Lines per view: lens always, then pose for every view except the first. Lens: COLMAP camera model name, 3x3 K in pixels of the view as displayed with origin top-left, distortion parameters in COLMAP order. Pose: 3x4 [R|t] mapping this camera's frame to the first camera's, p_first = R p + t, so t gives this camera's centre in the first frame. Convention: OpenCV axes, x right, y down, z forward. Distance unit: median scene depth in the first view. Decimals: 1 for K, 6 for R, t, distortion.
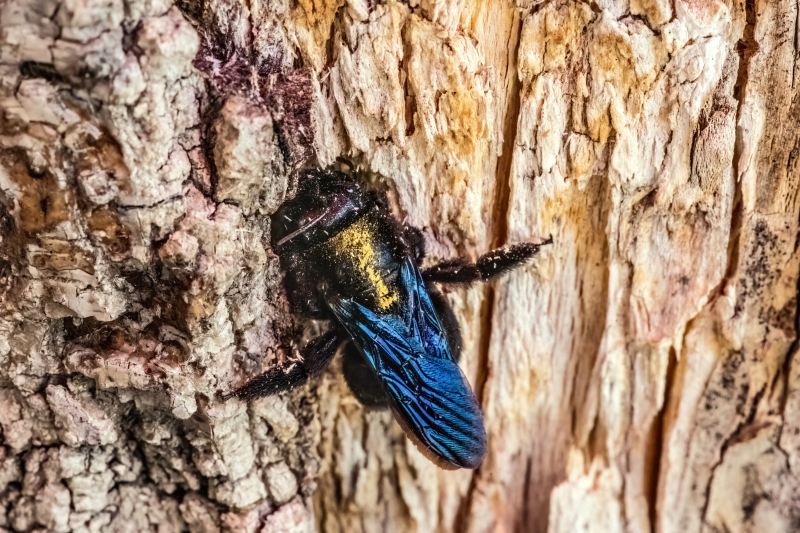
lens RADIAL K [[2854.1, 0, 400.0], [0, 2854.1, 266.5], [0, 0, 1]] dist [-0.193732, -2.253566]
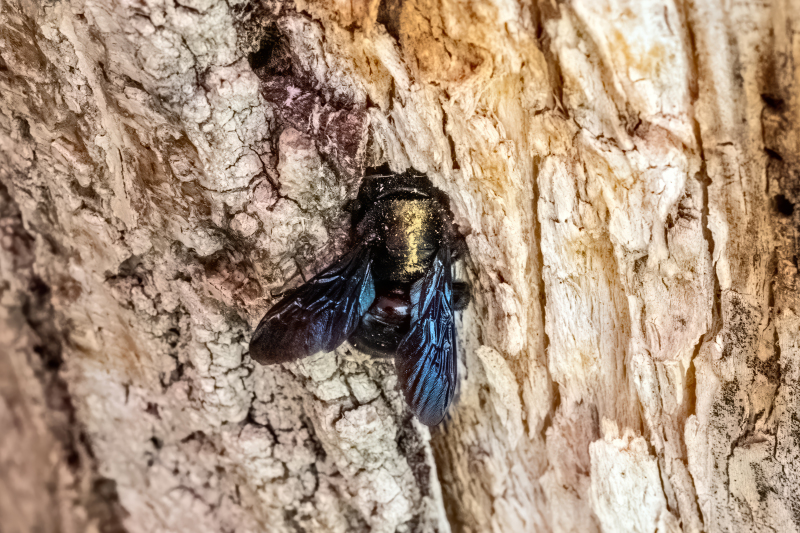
lens RADIAL K [[2854.1, 0, 400.0], [0, 2854.1, 266.5], [0, 0, 1]] dist [-0.193732, -2.253566]
pose [[0.943955, 0.240743, -0.225813, 0.273881], [-0.206986, 0.964642, 0.163167, -0.205381], [0.257110, -0.107282, 0.960409, -0.206064]]
